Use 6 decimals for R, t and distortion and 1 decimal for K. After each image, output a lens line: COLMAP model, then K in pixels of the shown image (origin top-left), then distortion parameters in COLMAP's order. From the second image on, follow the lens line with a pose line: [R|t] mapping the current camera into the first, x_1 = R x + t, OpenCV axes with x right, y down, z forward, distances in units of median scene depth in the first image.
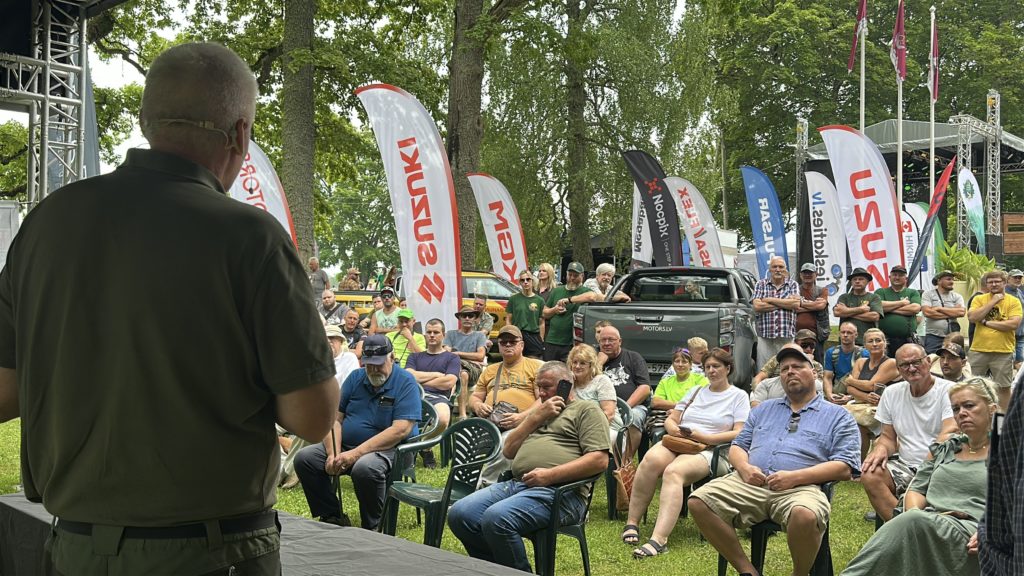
lens RADIAL K [[888.5, 0, 523.6], [0, 888.5, 303.3], [0, 0, 1]] dist [0.175465, -0.359366]
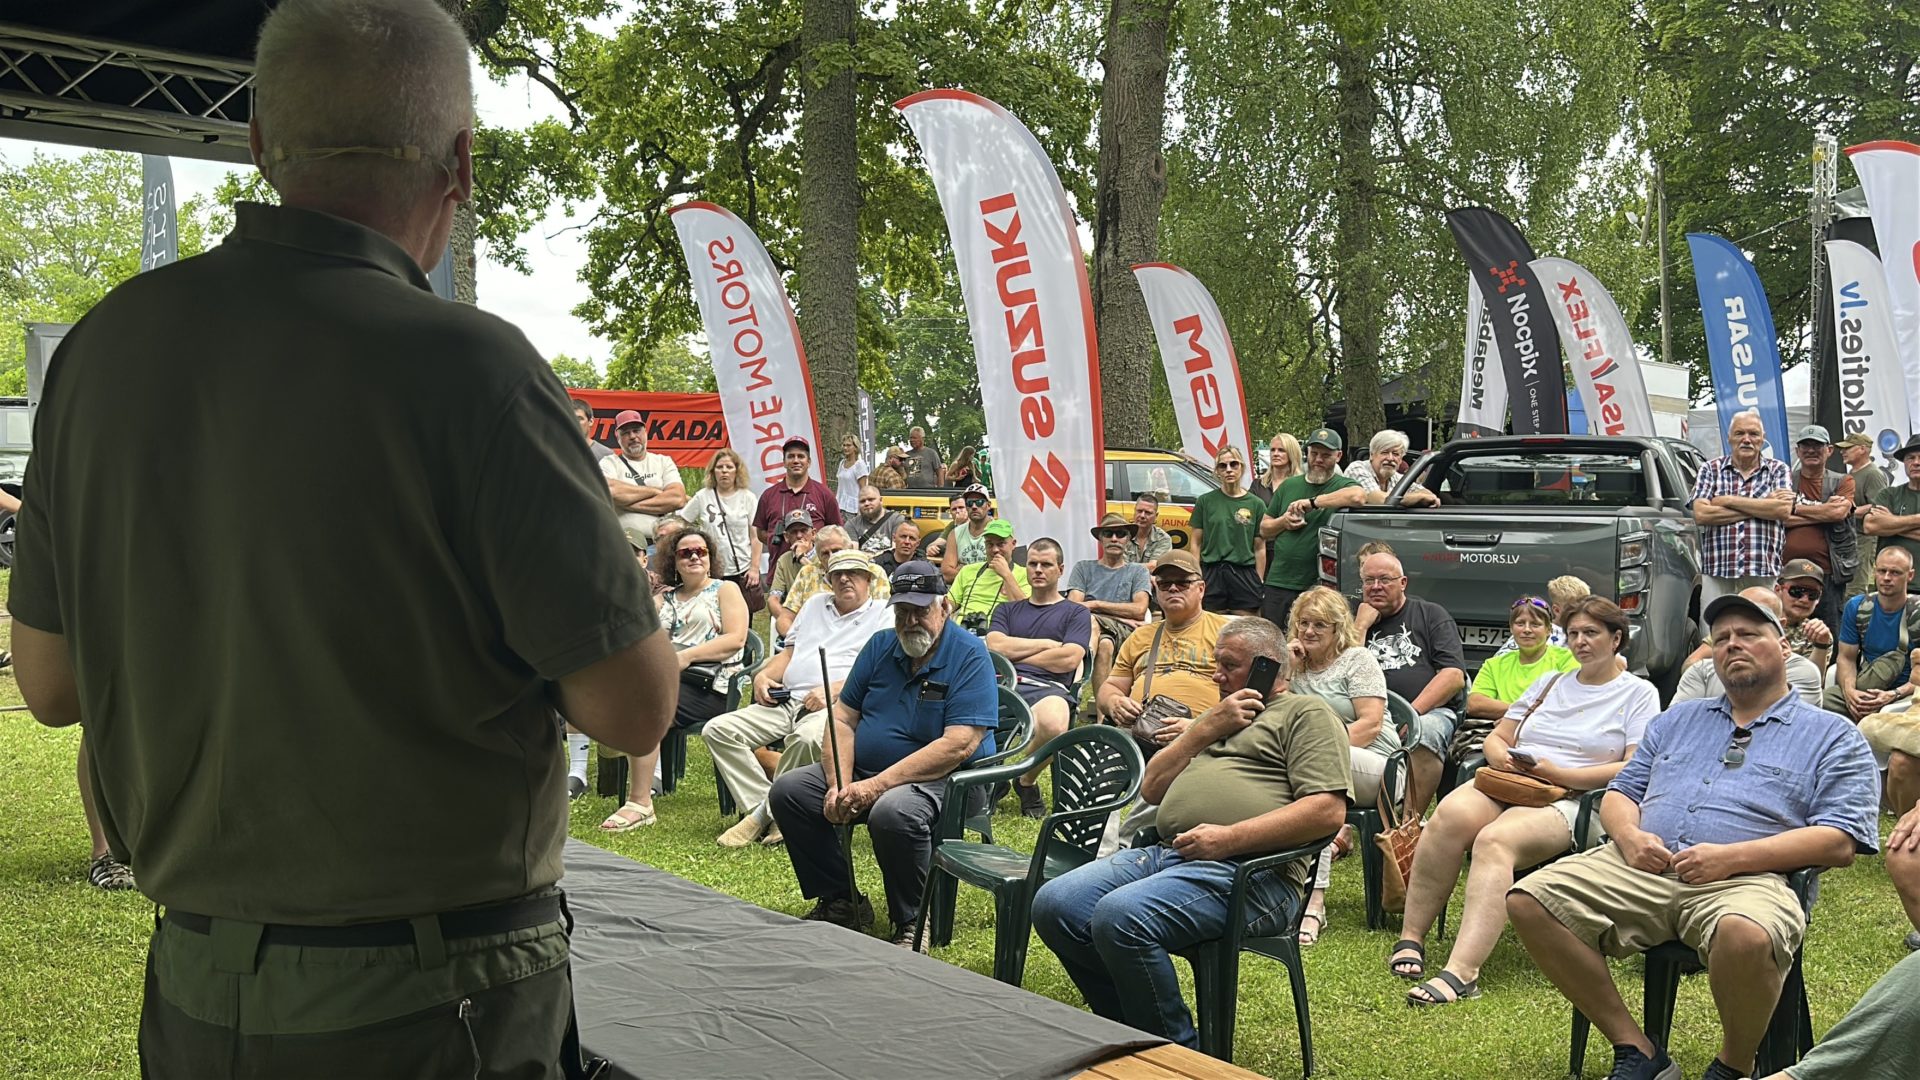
lens RADIAL K [[1660.6, 0, 988.3], [0, 1660.6, 564.2], [0, 0, 1]] dist [0.181602, -0.358043]
pose [[0.986886, 0.003222, -0.161384, 0.022390], [0.001804, 0.999518, 0.030989, 0.001576], [0.161406, -0.030874, 0.986405, 0.012462]]
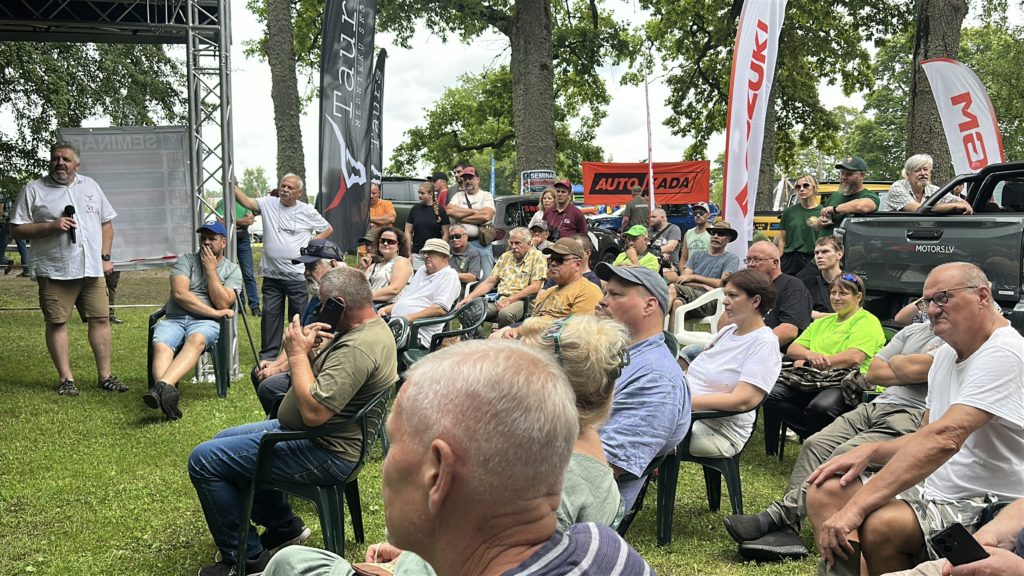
lens RADIAL K [[885.6, 0, 527.1], [0, 885.6, 300.9], [0, 0, 1]] dist [0.181602, -0.358043]
pose [[0.785258, 0.043366, -0.617648, 0.311571], [0.001703, 0.997389, 0.072192, 0.016389], [0.619166, -0.057741, 0.783134, 0.242310]]
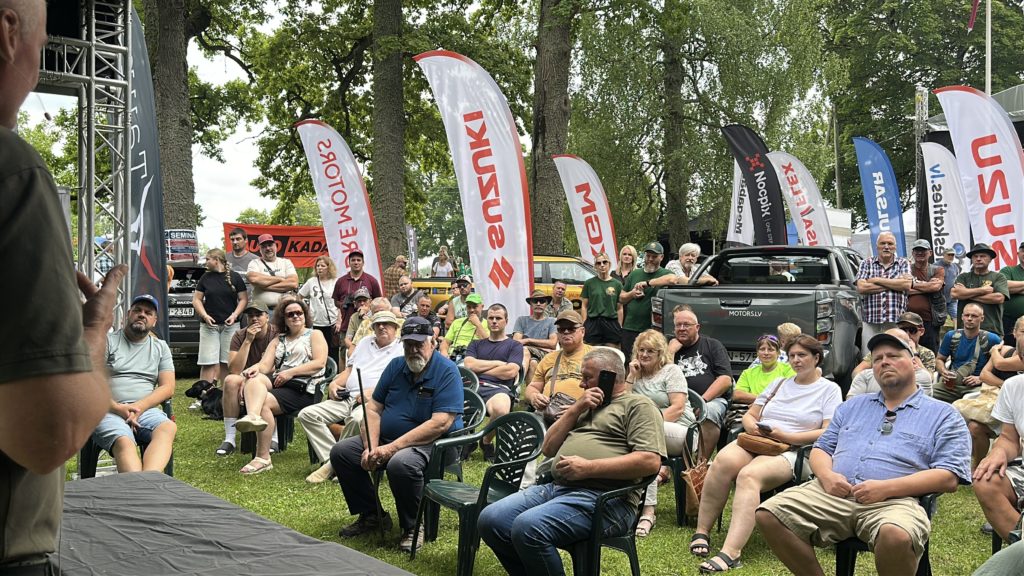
lens RADIAL K [[886.6, 0, 503.9], [0, 886.6, 303.7], [0, 0, 1]] dist [0.177311, -0.345727]
pose [[0.990487, -0.006504, -0.137456, 0.030018], [0.008497, 0.999867, 0.013919, 0.003432], [0.137347, -0.014954, 0.990410, 0.056665]]
